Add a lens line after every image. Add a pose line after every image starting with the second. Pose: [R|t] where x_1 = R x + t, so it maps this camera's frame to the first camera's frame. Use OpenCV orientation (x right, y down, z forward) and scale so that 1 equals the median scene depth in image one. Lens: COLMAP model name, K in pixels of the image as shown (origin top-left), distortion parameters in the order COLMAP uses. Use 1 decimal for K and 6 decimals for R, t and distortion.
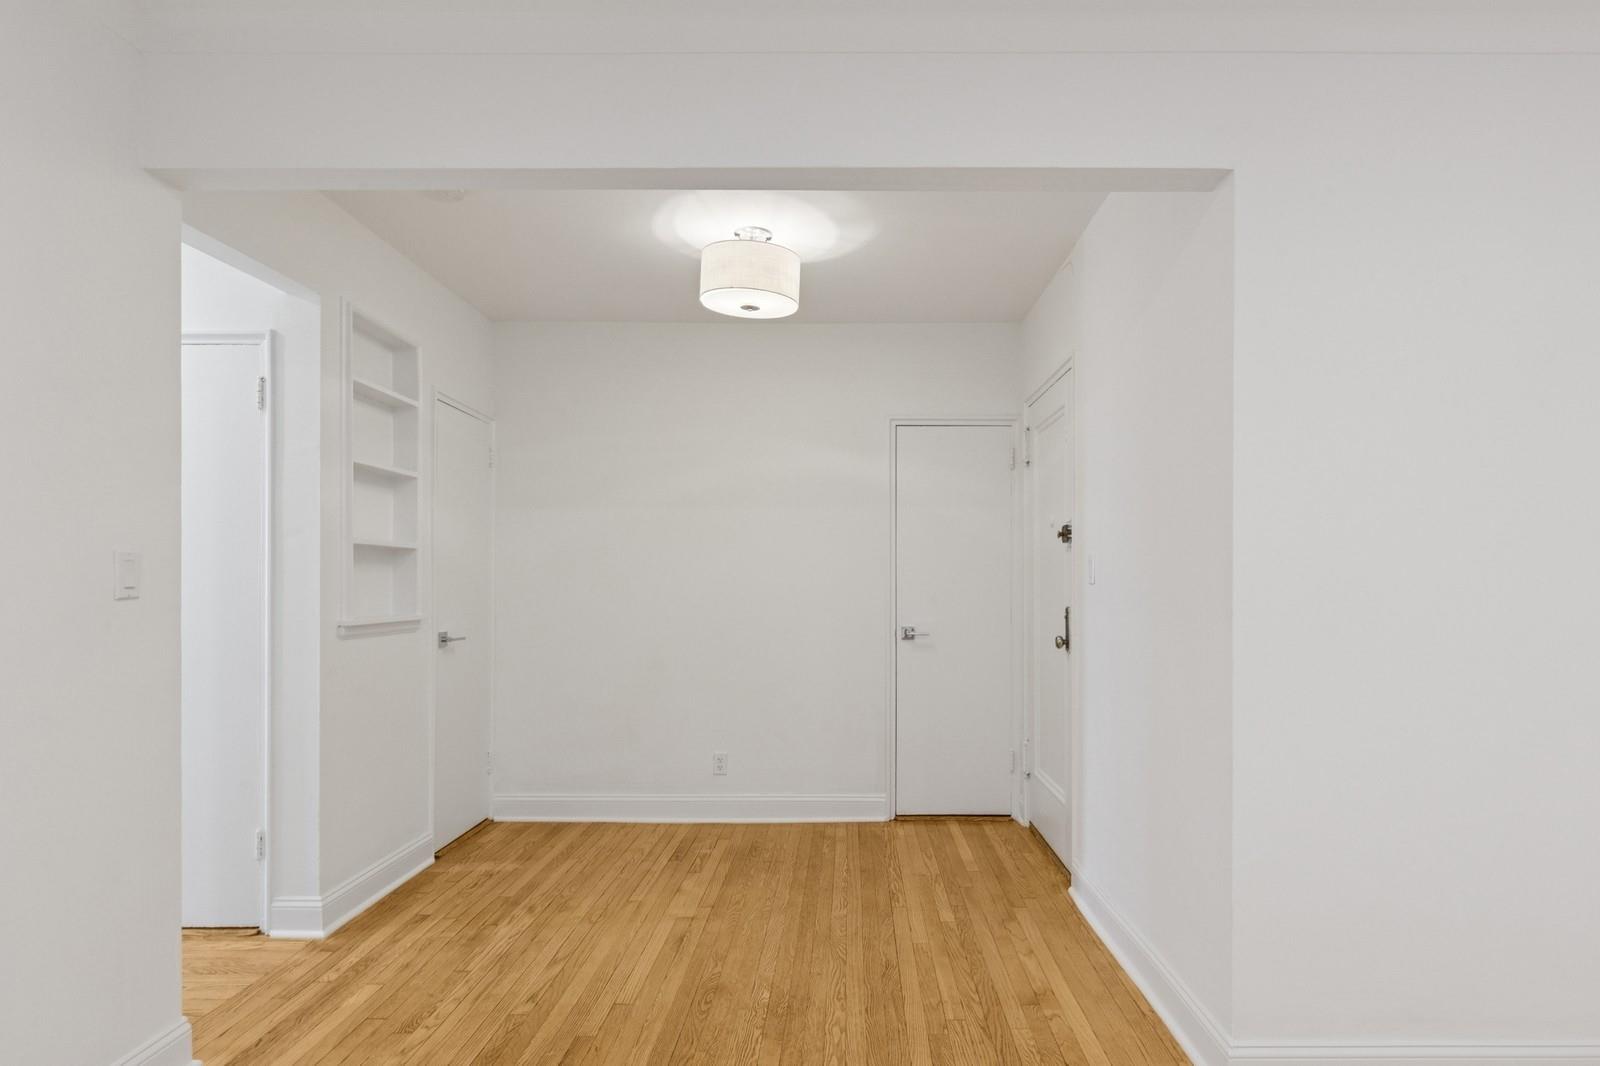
lens RADIAL K [[951.8, 0, 802.3], [0, 951.8, 586.0], [0, 0, 1]] dist [0.001448, 0.000323]
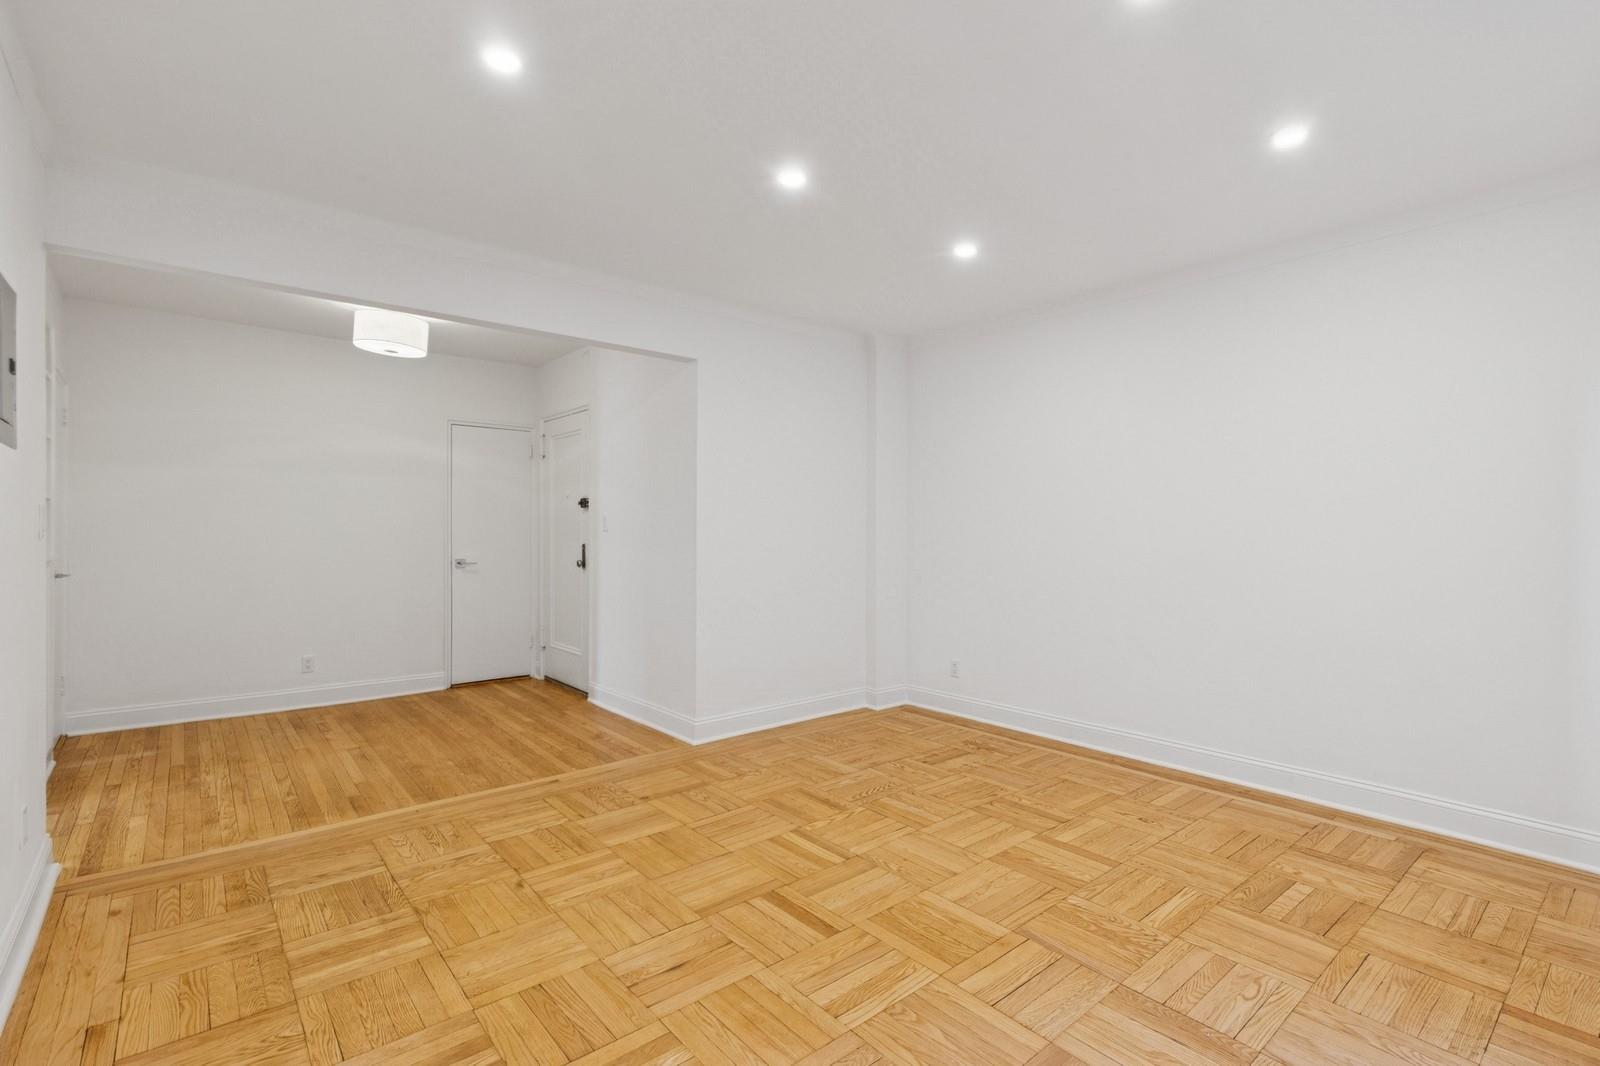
lens RADIAL K [[727.8, 0, 800.0], [0, 727.8, 533.0], [0, 0, 1]] dist [-0.000638, -0.000151]
pose [[0.775862, 0.003594, 0.630893, -0.286711], [-0.003679, 0.999993, -0.001172, 0.002039], [-0.630892, -0.001412, 0.775869, -0.335744]]
